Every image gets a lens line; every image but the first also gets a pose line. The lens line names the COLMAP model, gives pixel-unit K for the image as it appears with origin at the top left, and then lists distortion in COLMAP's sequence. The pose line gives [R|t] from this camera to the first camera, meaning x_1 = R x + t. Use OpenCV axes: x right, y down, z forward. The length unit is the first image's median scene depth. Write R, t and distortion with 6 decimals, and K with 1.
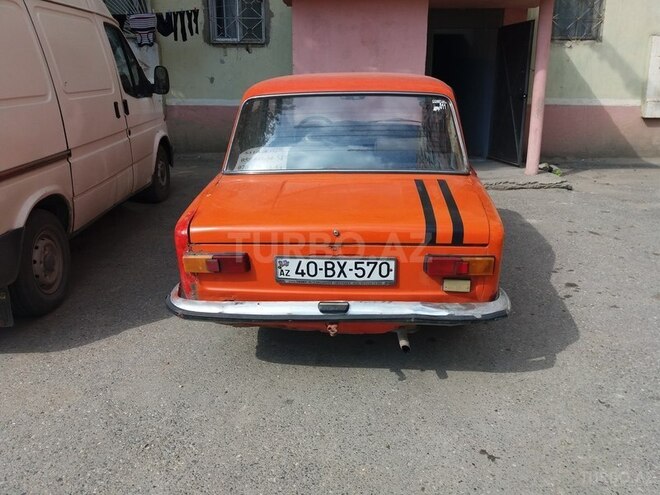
lens RADIAL K [[547.1, 0, 332.4], [0, 547.1, 247.7], [0, 0, 1]] dist [0.010034, 0.002802]
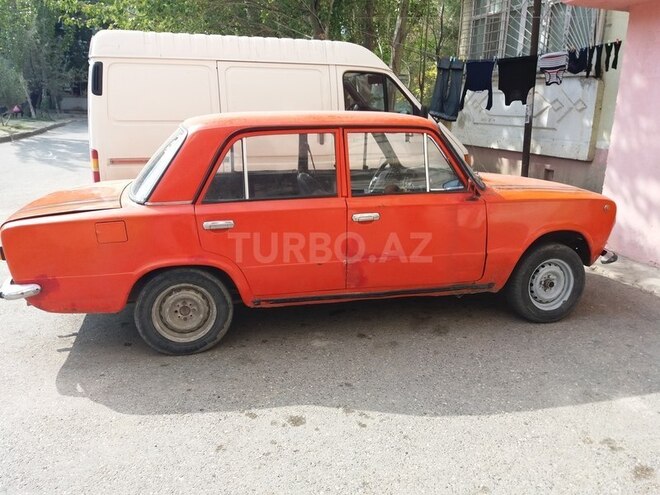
lens RADIAL K [[547.1, 0, 332.4], [0, 547.1, 247.7], [0, 0, 1]] dist [0.010034, 0.002802]
pose [[0.288697, 0.248527, -0.924602, 0.899199], [-0.313441, 0.937037, 0.154001, -0.219334], [0.904660, 0.245349, 0.348418, 0.665891]]
